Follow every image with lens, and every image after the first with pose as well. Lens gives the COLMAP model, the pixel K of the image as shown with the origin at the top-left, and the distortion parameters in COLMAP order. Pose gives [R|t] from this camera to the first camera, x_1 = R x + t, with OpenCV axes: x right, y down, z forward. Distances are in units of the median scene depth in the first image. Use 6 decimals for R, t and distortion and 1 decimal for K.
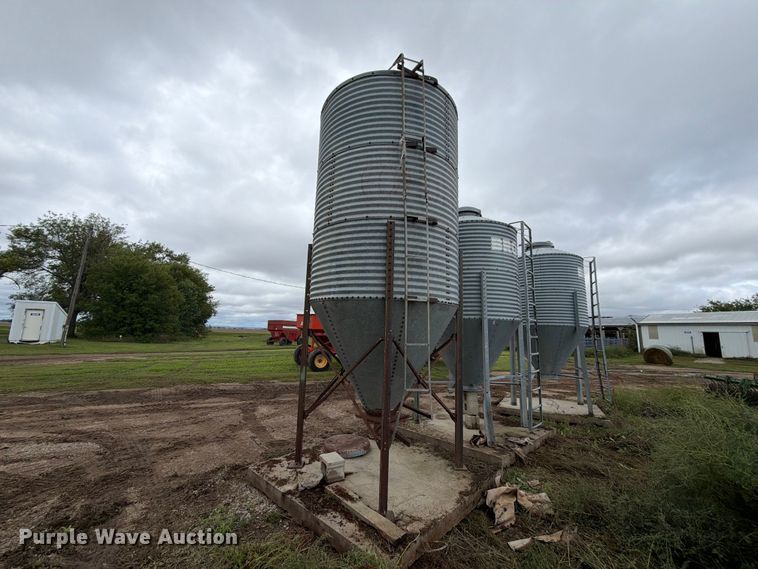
lens RADIAL K [[302.5, 0, 375.1], [0, 302.5, 284.0], [0, 0, 1]] dist [-0.003702, -0.000078]
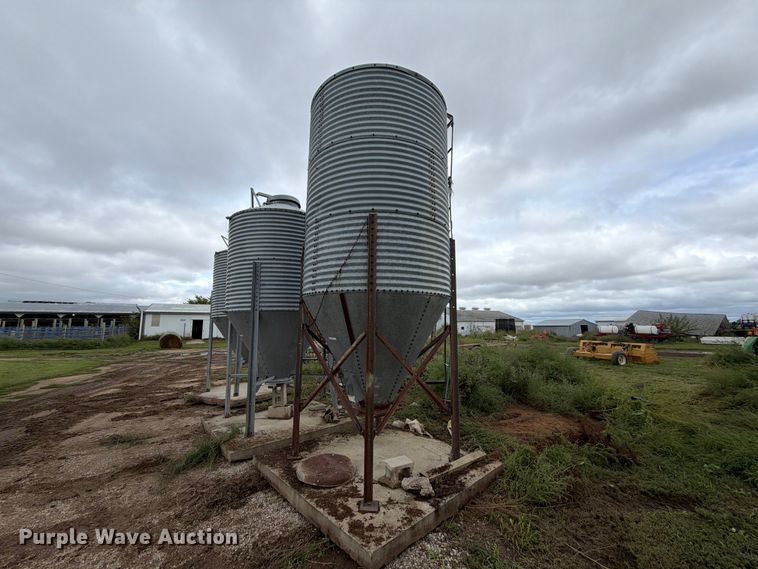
lens RADIAL K [[302.5, 0, 378.9], [0, 302.5, 284.9], [0, 0, 1]] dist [-0.003702, -0.000078]
pose [[0.071977, 0.106166, 0.991740, -0.751492], [-0.149645, 0.984213, -0.094499, 0.090856], [-0.986116, -0.141607, 0.086728, 0.702494]]
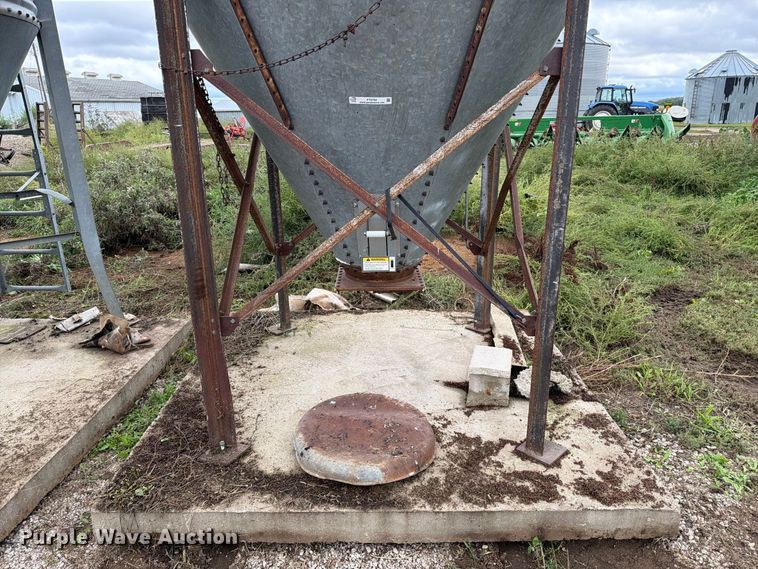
lens RADIAL K [[535.2, 0, 379.6], [0, 535.2, 281.4], [0, 0, 1]] dist [0.024326, -0.031751]
pose [[-0.678710, -0.241548, 0.693546, -0.375474], [-0.119835, 0.968132, 0.219909, 0.201692], [-0.724563, 0.066143, -0.686027, 1.116646]]
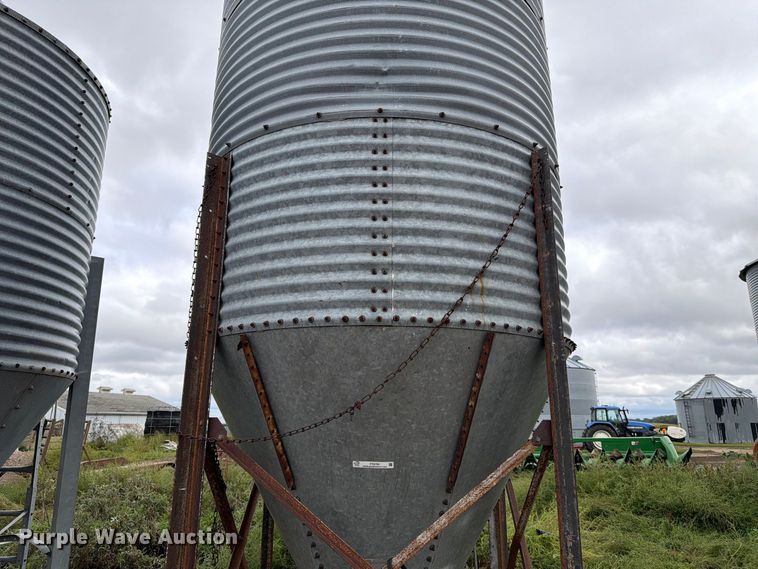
lens RADIAL K [[535.2, 0, 380.2], [0, 535.2, 278.3], [0, 0, 1]] dist [0.024326, -0.031751]
pose [[-0.678617, 0.164849, 0.715754, -0.384505], [-0.131838, 0.931322, -0.339496, 0.167248], [-0.722563, -0.324752, -0.610278, 1.133313]]
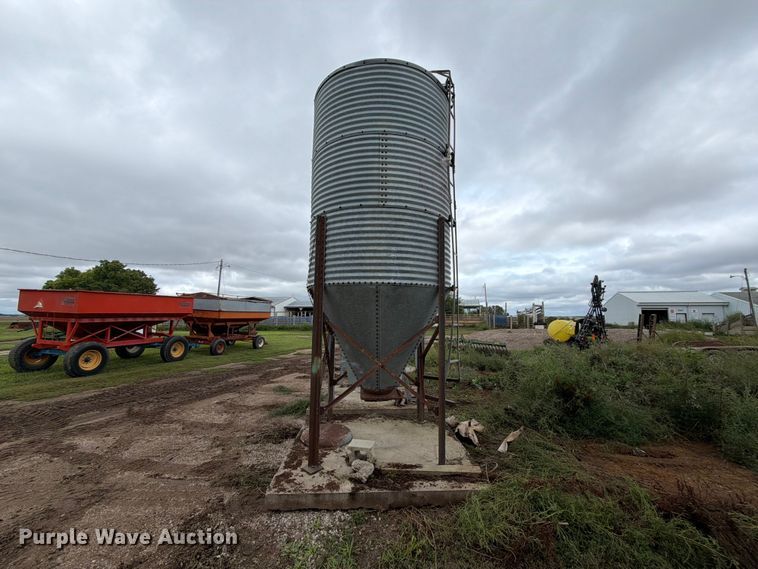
lens RADIAL K [[302.5, 0, 380.4], [0, 302.5, 285.9], [0, 0, 1]] dist [-0.003702, -0.000078]
pose [[0.698793, 0.048218, 0.713697, -0.551356], [-0.096300, 0.994984, 0.027066, 0.020384], [-0.708812, -0.087642, 0.699932, 0.208135]]
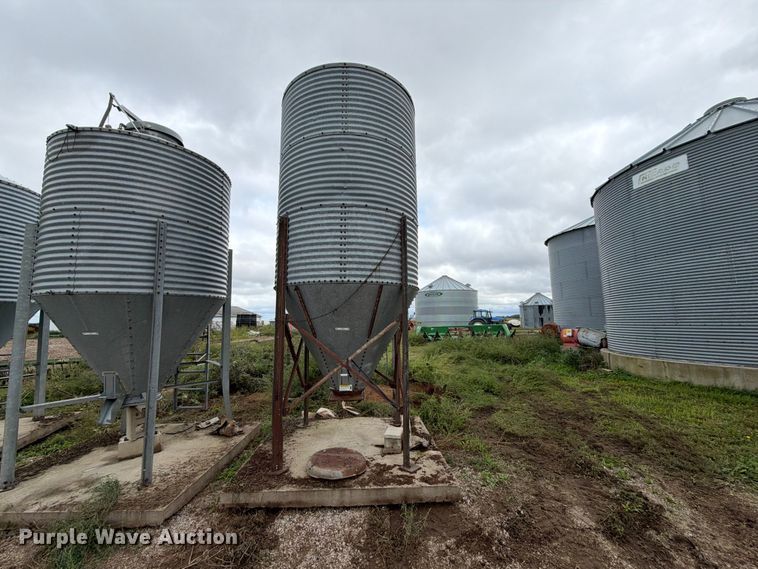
lens RADIAL K [[302.5, 0, 380.3], [0, 302.5, 285.4], [0, 0, 1]] dist [-0.003702, -0.000078]
pose [[-0.713280, 0.059199, 0.698375, -0.600727], [-0.118063, 0.972040, -0.202978, 0.193363], [-0.690864, -0.227232, -0.686347, 1.267945]]
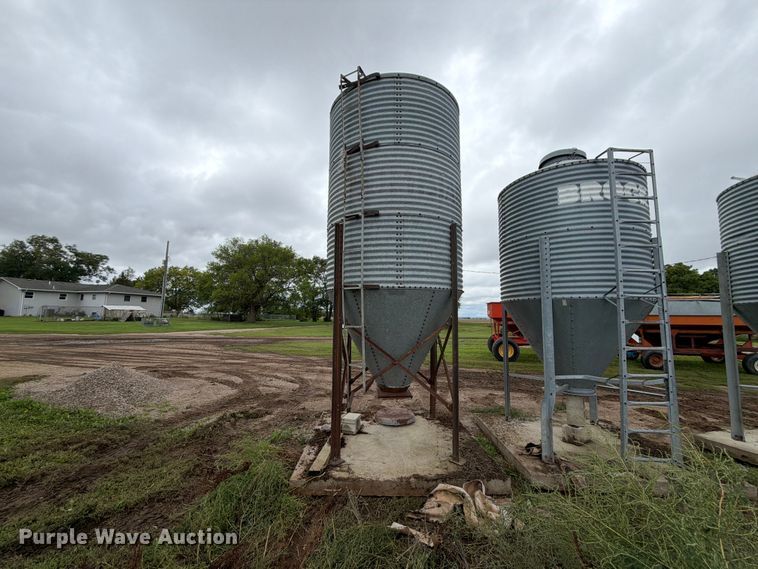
lens RADIAL K [[302.5, 0, 380.6], [0, 302.5, 284.7], [0, 0, 1]] dist [-0.003702, -0.000078]
pose [[0.687107, -0.093925, -0.720459, 0.600667], [0.116965, 0.992975, -0.017902, 0.042551], [0.717079, -0.071968, 0.693266, 0.163675]]
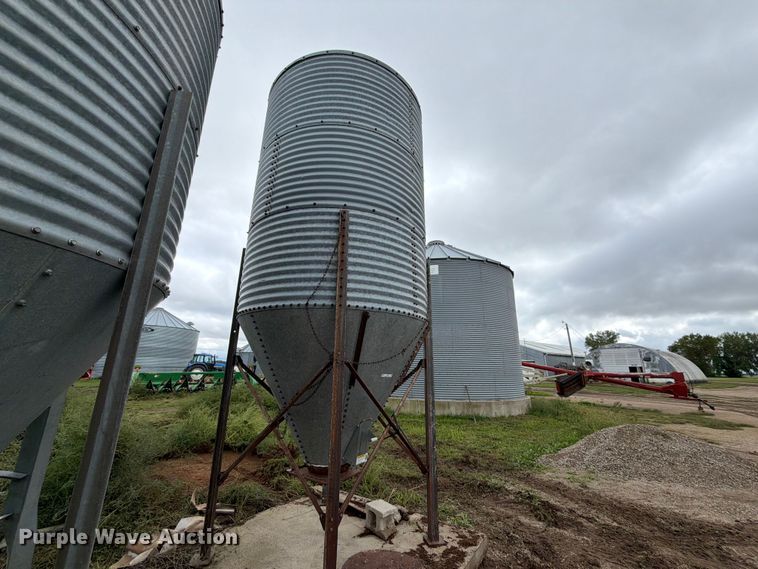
lens RADIAL K [[302.5, 0, 379.8], [0, 302.5, 284.2], [0, 0, 1]] dist [-0.003702, -0.000078]
pose [[-0.988553, -0.080834, -0.127389, 0.018287], [-0.020846, 0.909440, -0.415313, 0.233793], [0.149424, -0.407903, -0.900715, 1.374101]]
